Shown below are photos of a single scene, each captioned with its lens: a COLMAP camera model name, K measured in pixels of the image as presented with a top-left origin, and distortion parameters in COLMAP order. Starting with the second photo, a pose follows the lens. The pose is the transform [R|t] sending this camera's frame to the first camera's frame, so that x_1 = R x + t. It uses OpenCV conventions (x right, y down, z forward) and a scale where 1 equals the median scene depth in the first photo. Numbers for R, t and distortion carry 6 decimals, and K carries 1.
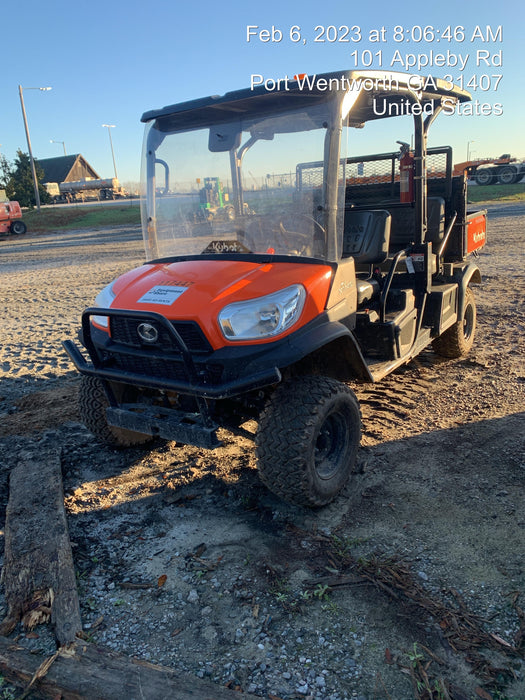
lens RADIAL K [[538.7, 0, 259.2], [0, 538.7, 344.5], [0, 0, 1]] dist [0.016385, -0.002418]
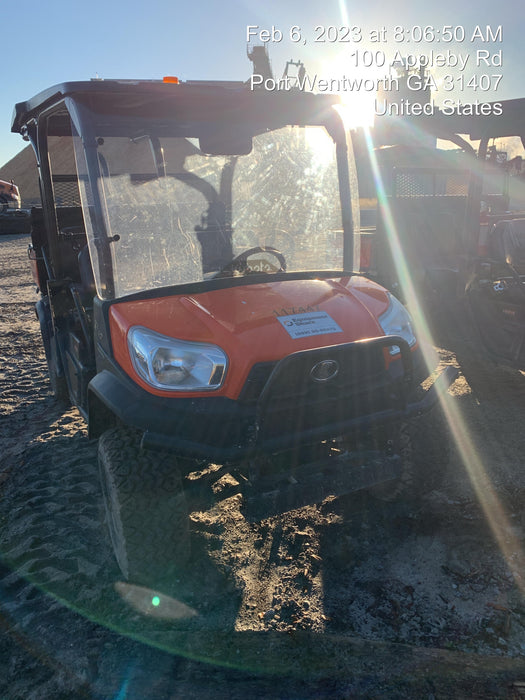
lens RADIAL K [[525.8, 0, 277.3], [0, 525.8, 352.9], [0, 0, 1]] dist [0.008931, 0.001614]
pose [[0.480143, -0.175146, 0.859527, -0.780953], [0.215298, 0.973422, 0.078087, -0.107465], [-0.850359, 0.147561, 0.505090, 0.575287]]
